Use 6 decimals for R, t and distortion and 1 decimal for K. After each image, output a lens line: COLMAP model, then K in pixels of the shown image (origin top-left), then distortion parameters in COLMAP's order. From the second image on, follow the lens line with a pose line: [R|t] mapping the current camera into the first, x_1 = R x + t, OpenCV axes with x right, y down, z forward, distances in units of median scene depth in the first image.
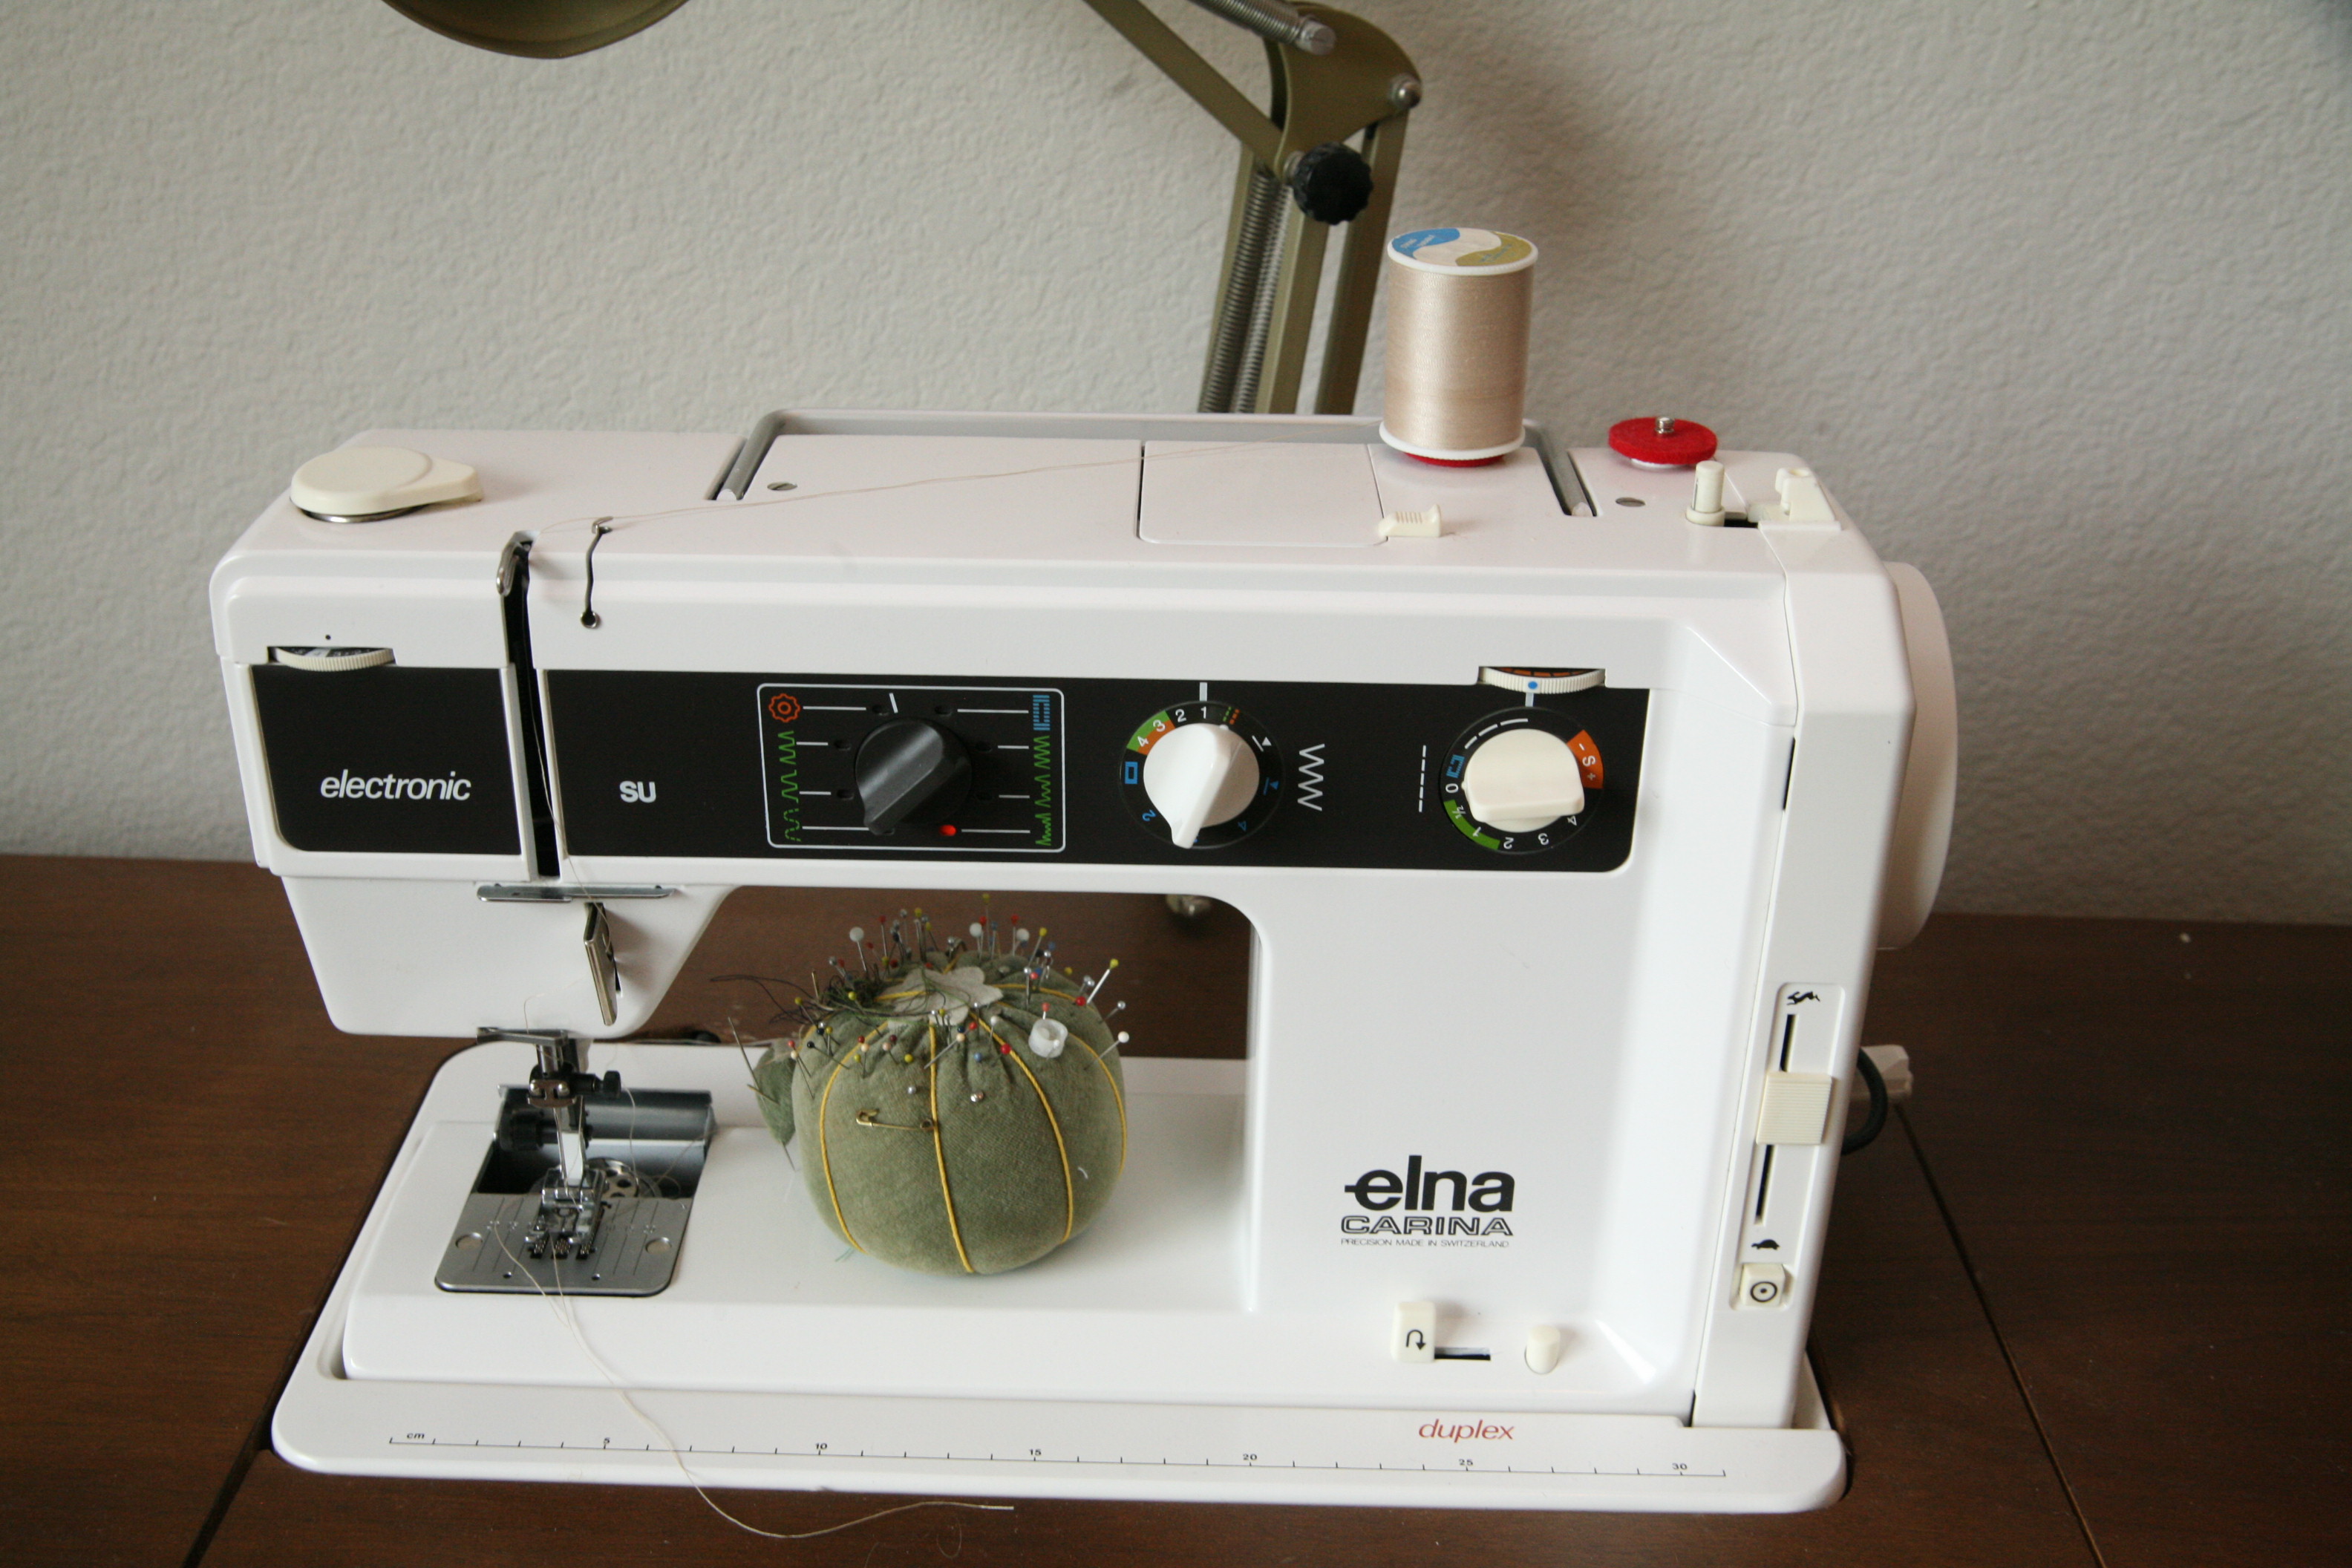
lens RADIAL K [[2427.7, 0, 1169.7], [0, 2427.7, 782.9], [0, 0, 1]] dist [-0.043337, 0.000000]
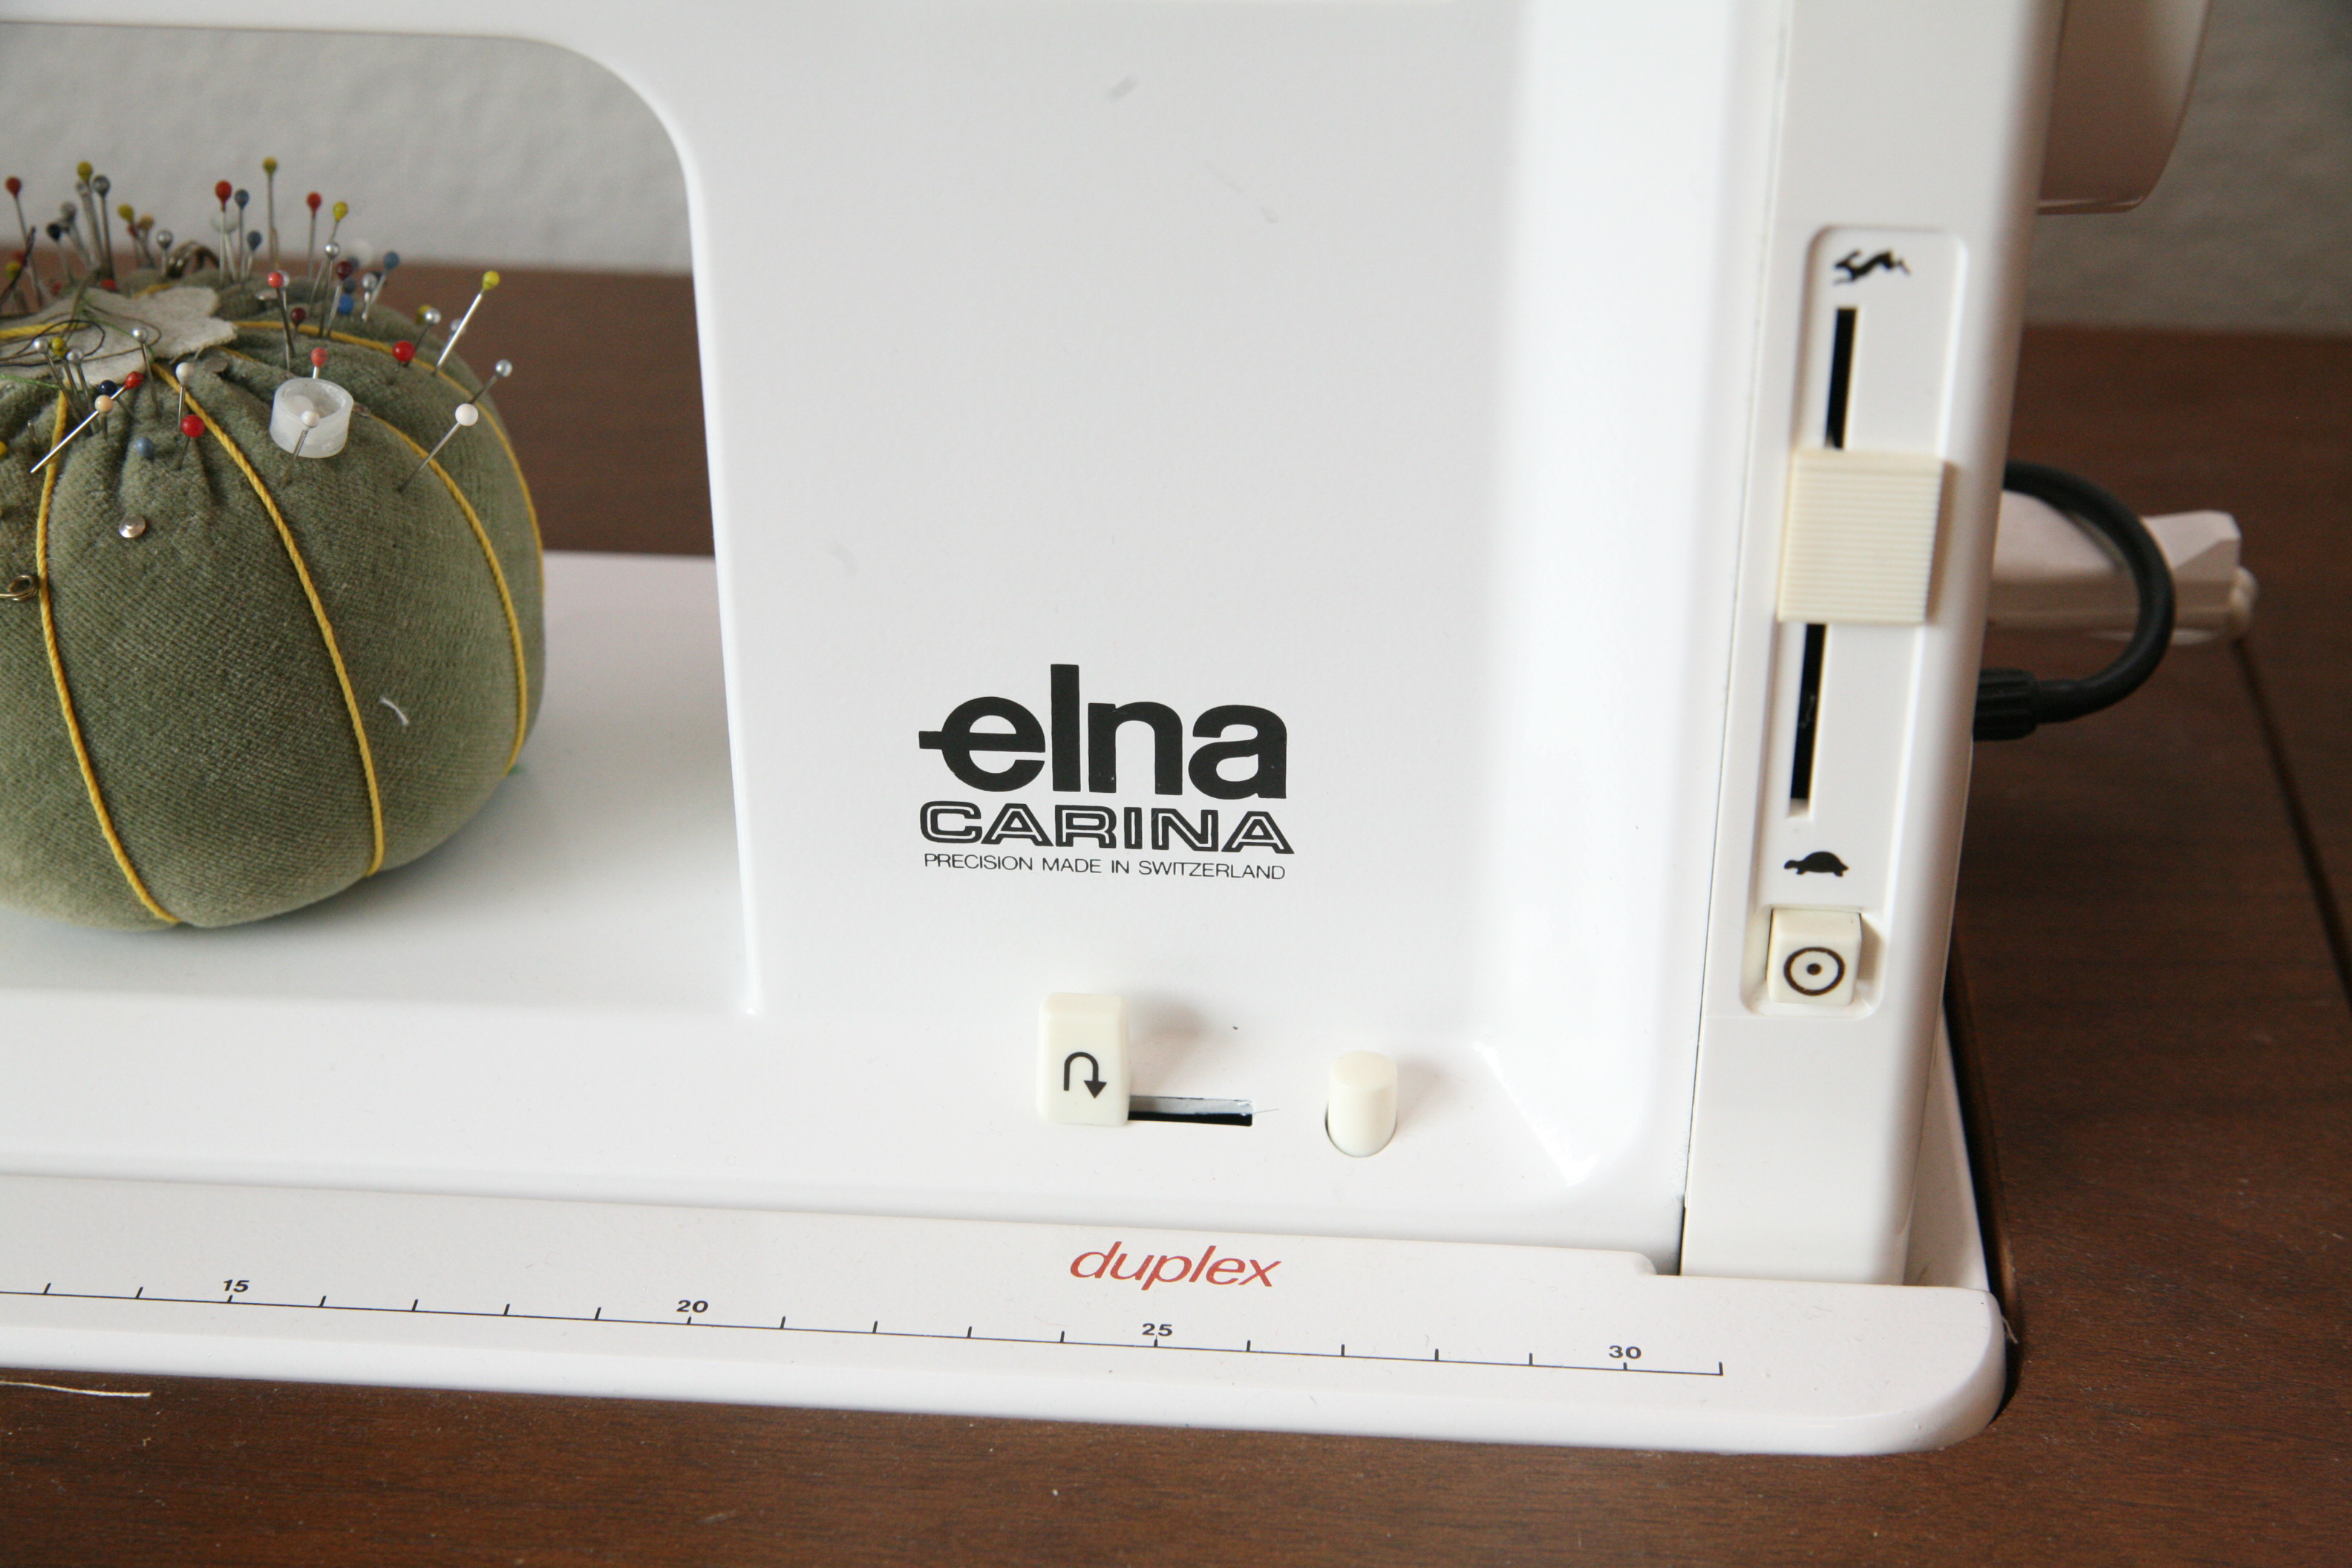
lens RADIAL K [[3923.0, 0, 1166.0], [0, 3923.0, 788.1], [0, 0, 1]] dist [0.034881, 0.000000]
pose [[0.998020, 0.017119, -0.060531, 0.162999], [-0.012010, 0.996411, 0.083787, 0.112641], [0.061748, -0.082894, 0.994644, 0.258259]]
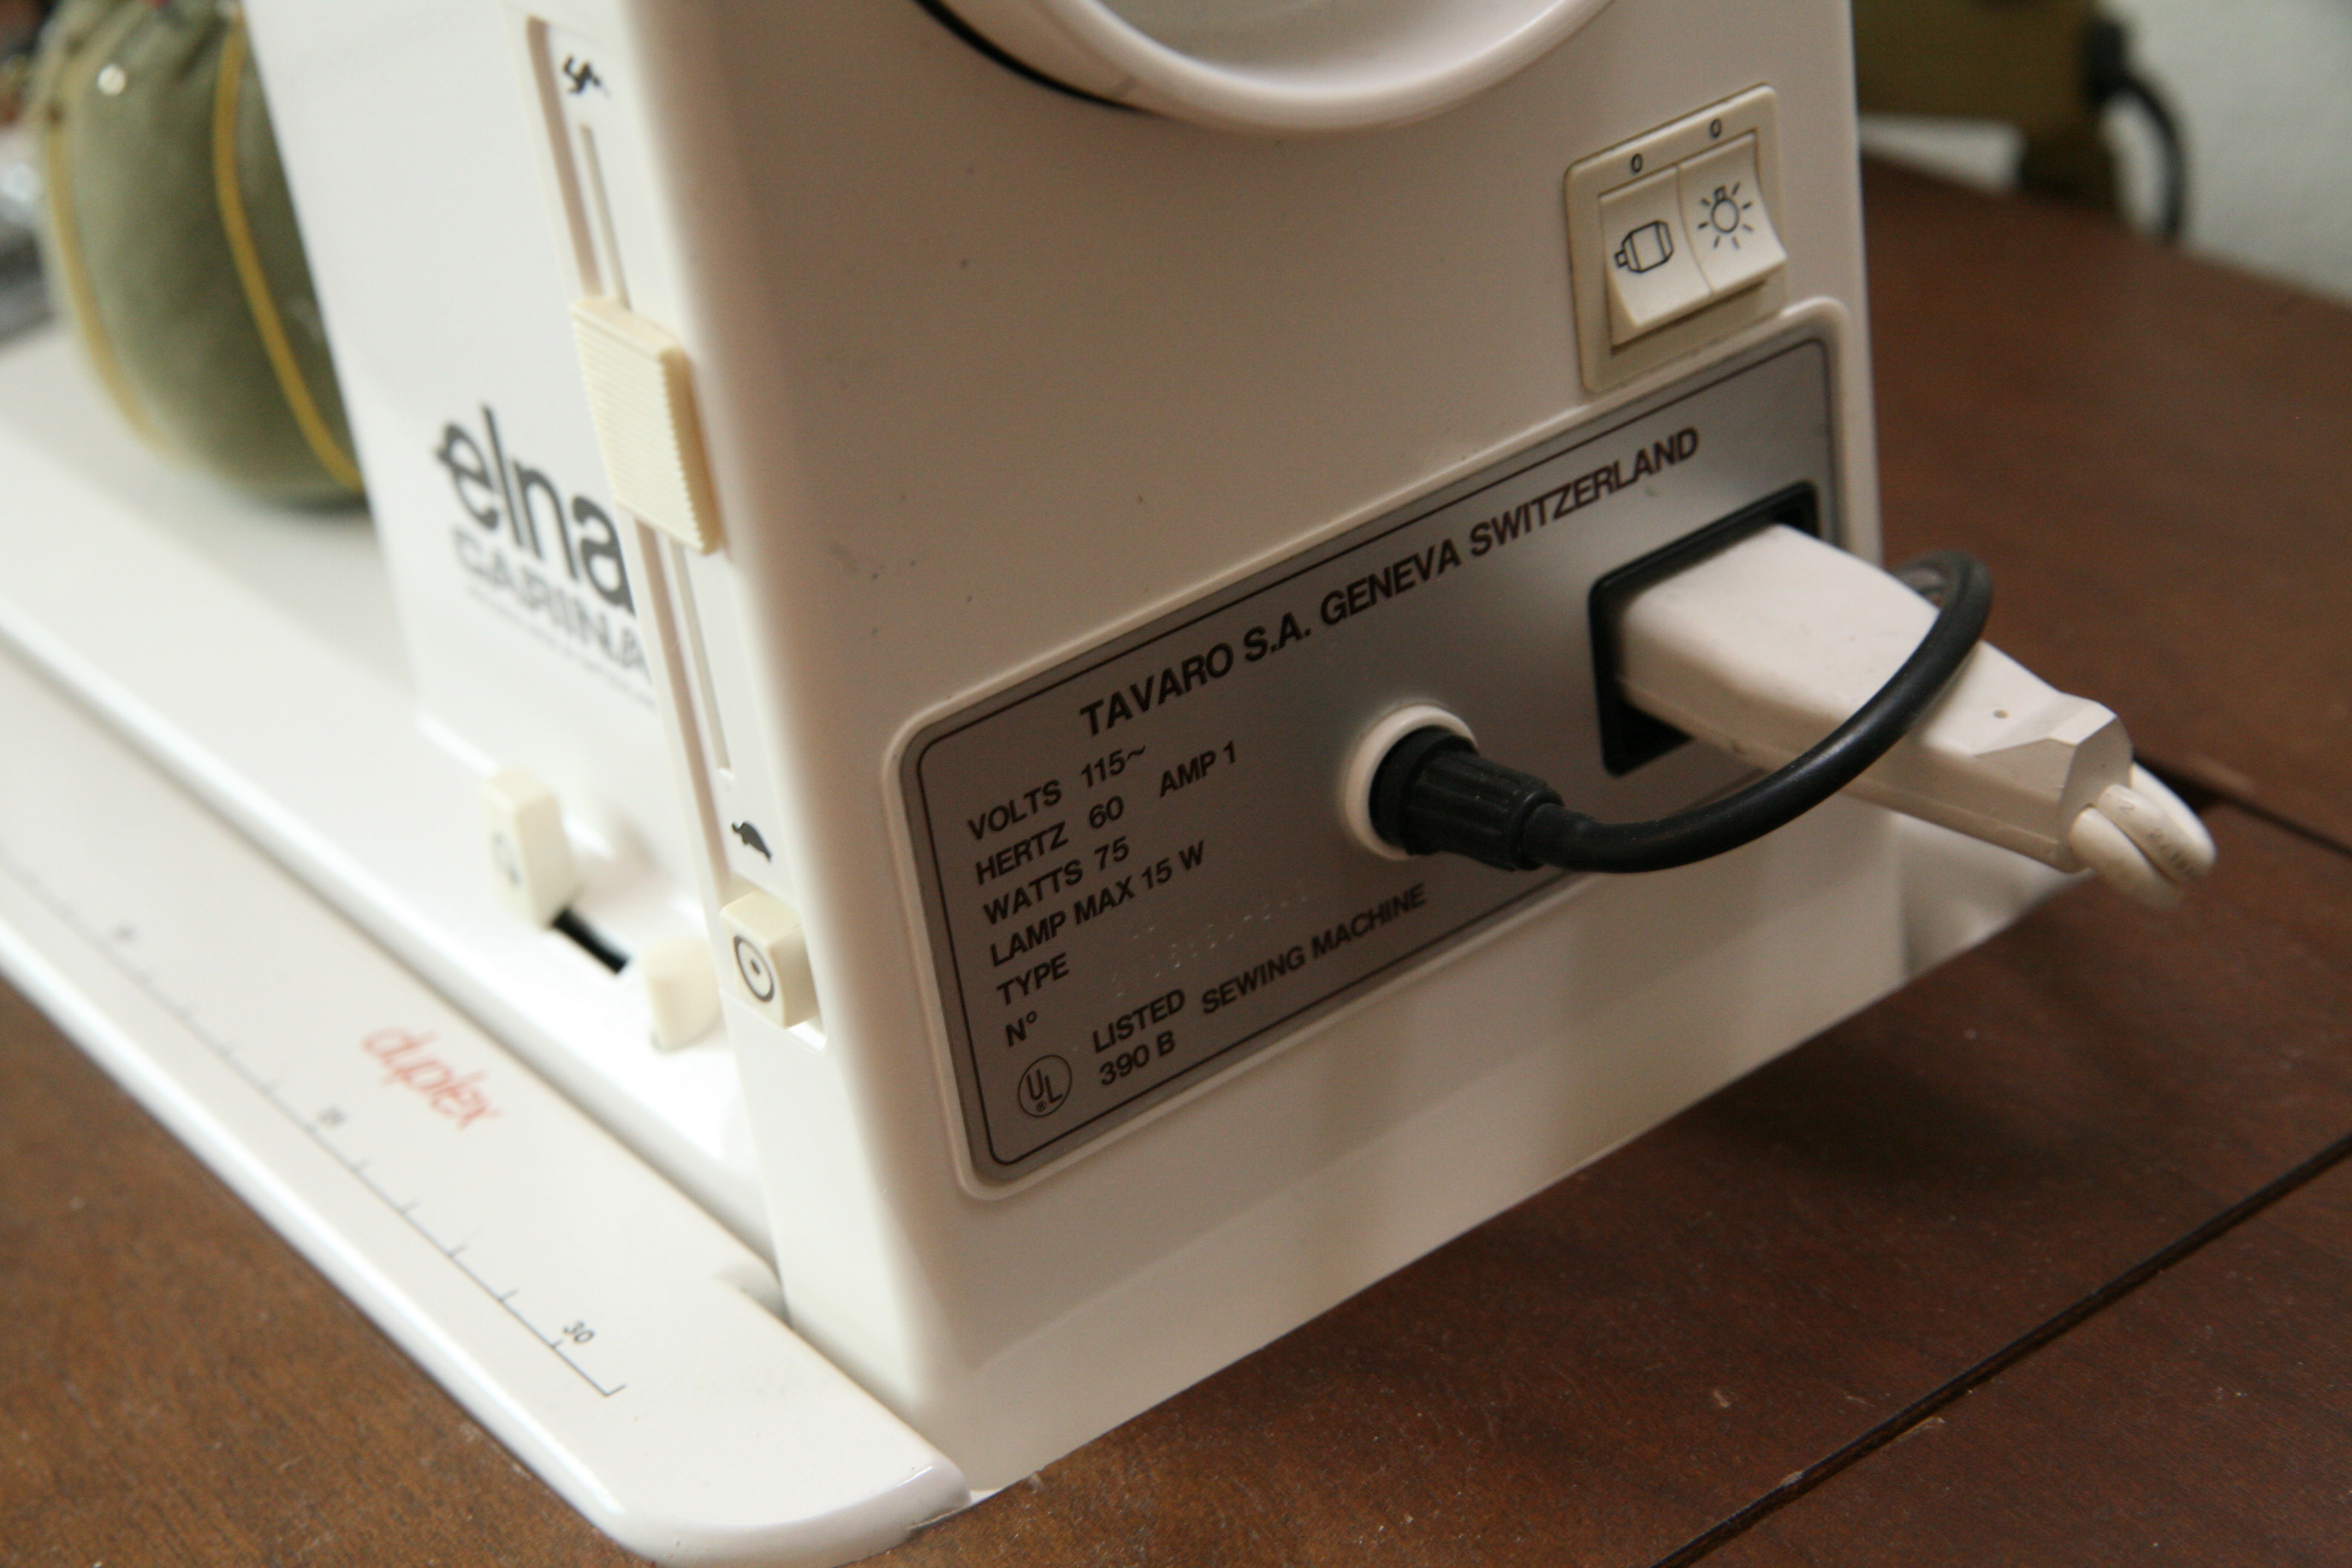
lens RADIAL K [[4211.8, 0, 1163.7], [0, 4211.8, 789.8], [0, 0, 1]] dist [0.020643, 0.000000]
pose [[0.593647, 0.311613, -0.741943, 0.721058], [-0.236129, 0.948851, 0.209581, 0.035446], [0.769302, 0.050777, 0.636864, 0.619229]]
